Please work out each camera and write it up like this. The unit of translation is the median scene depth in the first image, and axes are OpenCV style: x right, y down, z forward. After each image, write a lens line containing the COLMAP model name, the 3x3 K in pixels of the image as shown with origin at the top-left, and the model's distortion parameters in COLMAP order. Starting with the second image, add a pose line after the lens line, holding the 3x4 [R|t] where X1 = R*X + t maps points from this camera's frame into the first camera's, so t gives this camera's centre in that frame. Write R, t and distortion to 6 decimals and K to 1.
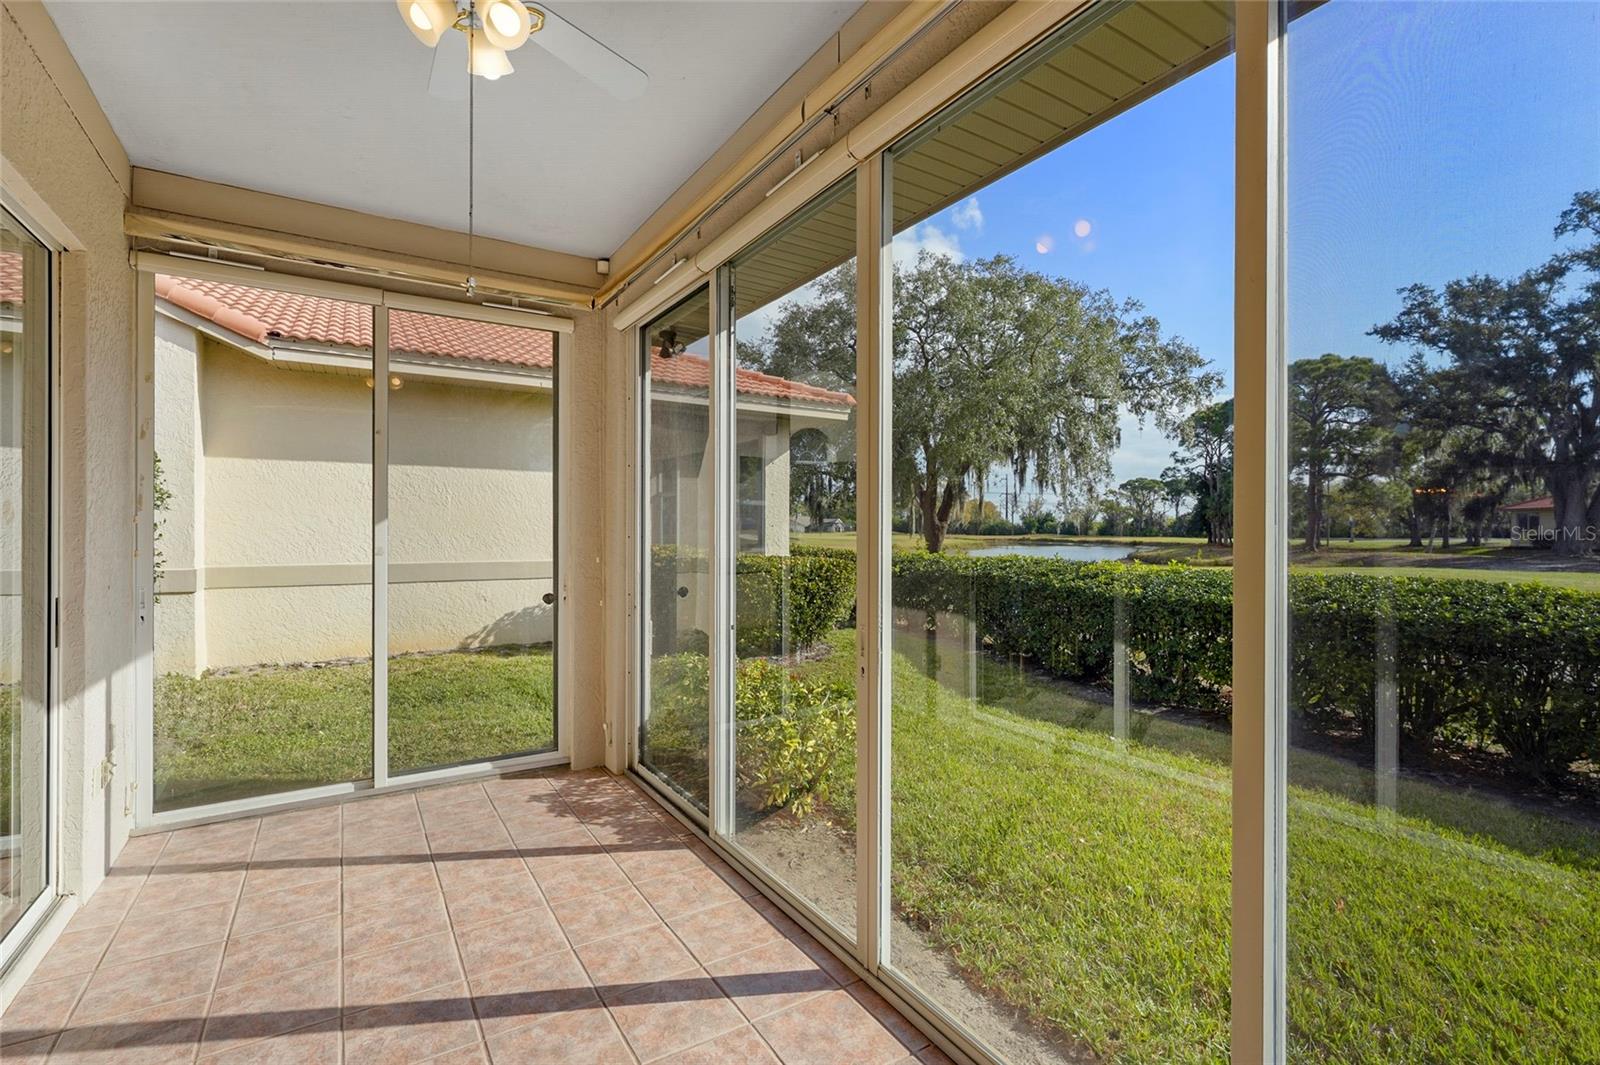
lens RADIAL K [[728.0, 0, 801.6], [0, 728.0, 529.8], [0, 0, 1]] dist [0.000833, 0.001049]
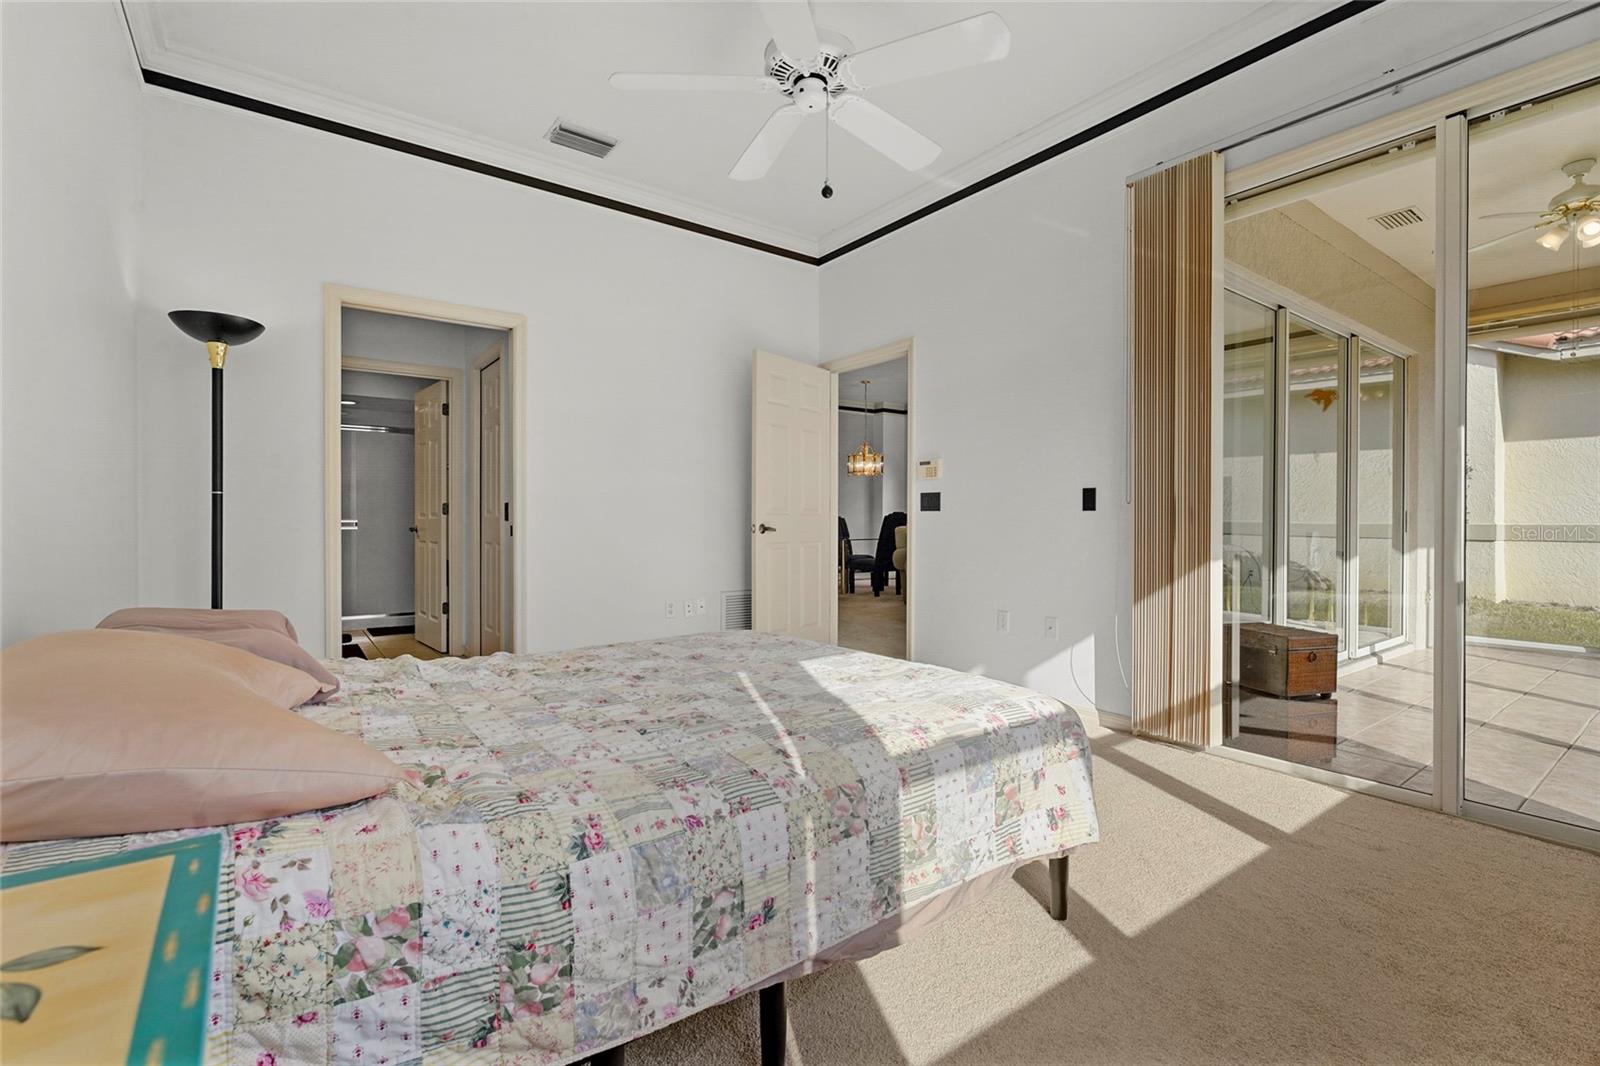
lens RADIAL K [[723.4, 0, 799.9], [0, 723.4, 515.4], [0, 0, 1]] dist [-0.000696, -0.000139]
pose [[0.079540, -0.003589, -0.996825, 0.637409], [-0.005191, 0.999978, -0.004014, 0.074032], [0.996818, 0.005494, 0.079519, -0.630121]]
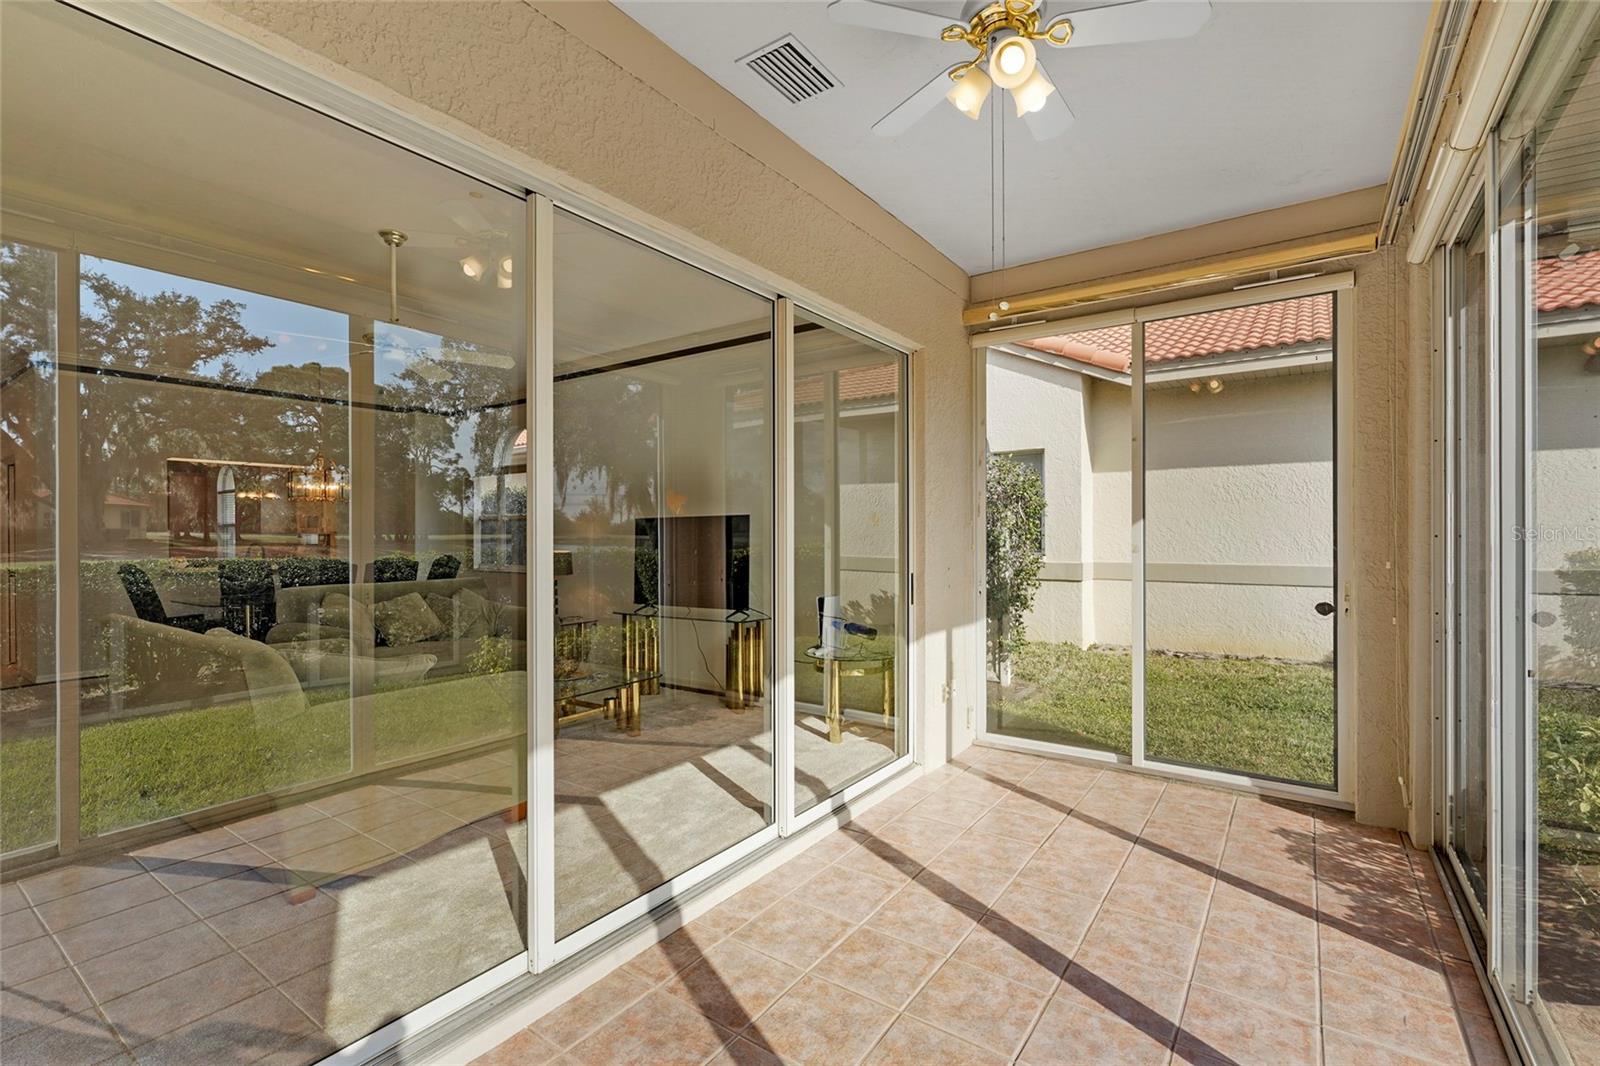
lens RADIAL K [[711.9, 0, 800.3], [0, 711.9, 536.6], [0, 0, 1]] dist [0.002086, 0.000449]
pose [[0.376368, 0.000940, -0.926470, 0.190068], [0.004111, 0.999988, 0.002685, 0.005427], [0.926461, -0.004820, 0.376360, 0.120161]]
